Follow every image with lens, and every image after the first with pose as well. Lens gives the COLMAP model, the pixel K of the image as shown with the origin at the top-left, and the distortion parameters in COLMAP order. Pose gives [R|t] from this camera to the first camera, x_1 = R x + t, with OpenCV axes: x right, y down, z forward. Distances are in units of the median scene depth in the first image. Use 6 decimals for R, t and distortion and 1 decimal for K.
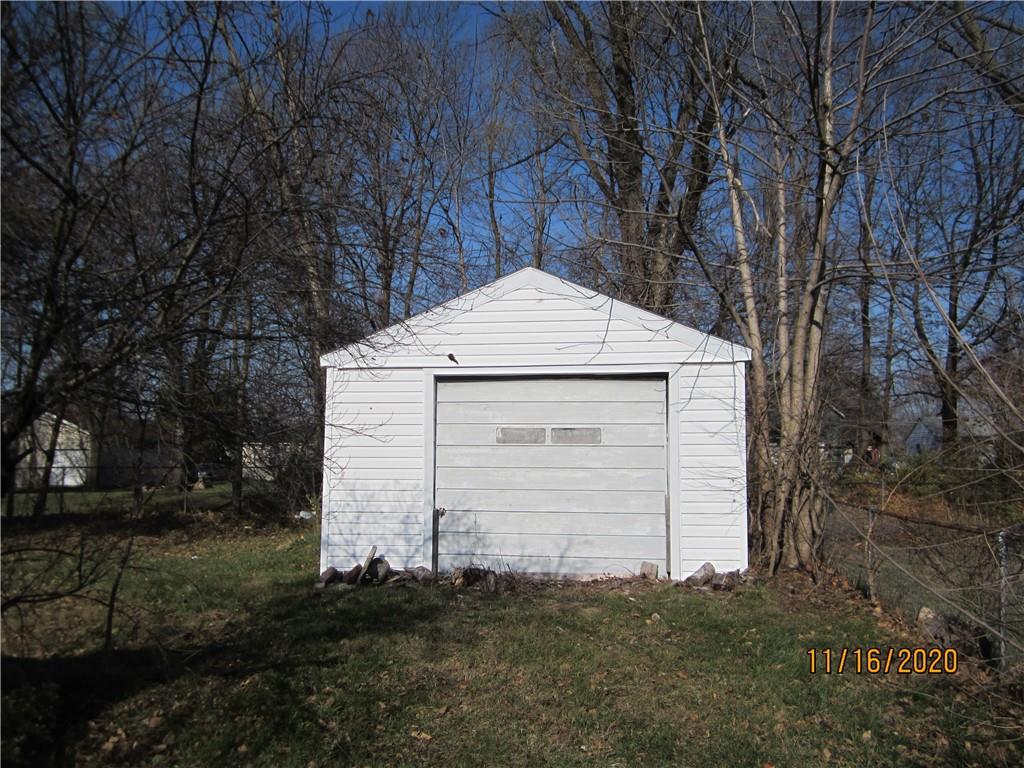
lens RADIAL K [[848.2, 0, 512.0], [0, 848.2, 384.0], [0, 0, 1]] dist [-0.057112, 0.002581]
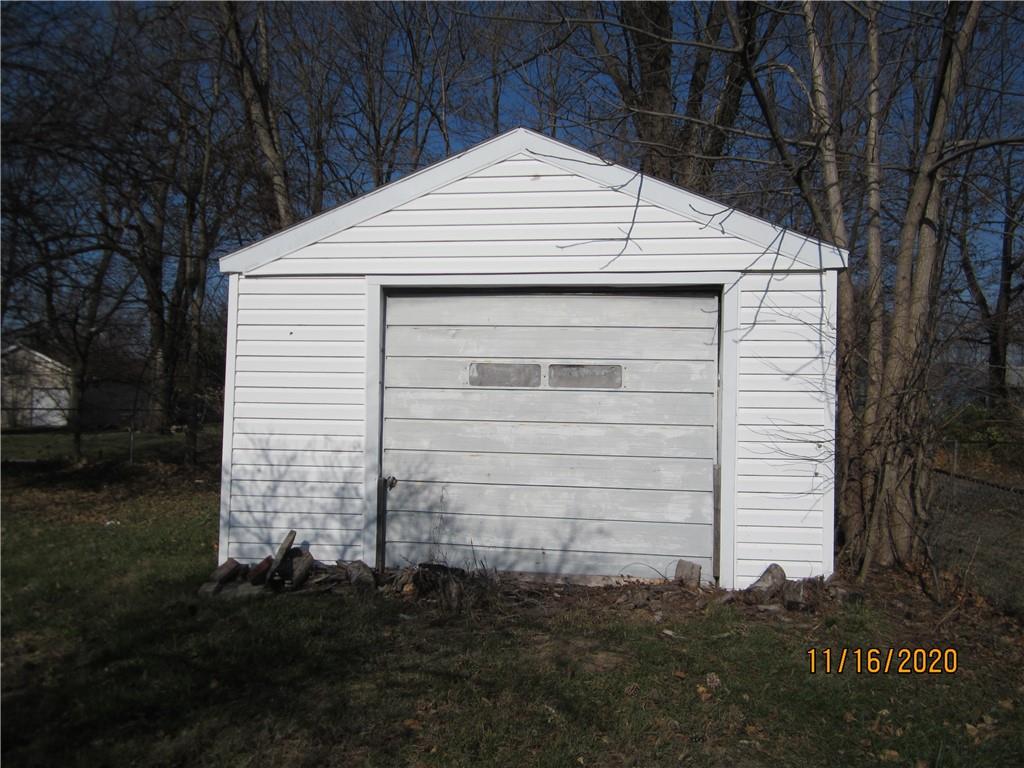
lens RADIAL K [[848.2, 0, 512.0], [0, 848.2, 384.0], [0, 0, 1]] dist [-0.057112, 0.002581]
pose [[0.999842, 0.012687, -0.012480, 0.024854], [-0.011836, 0.997749, 0.066000, 0.022743], [0.013289, -0.065841, 0.997742, 0.311199]]
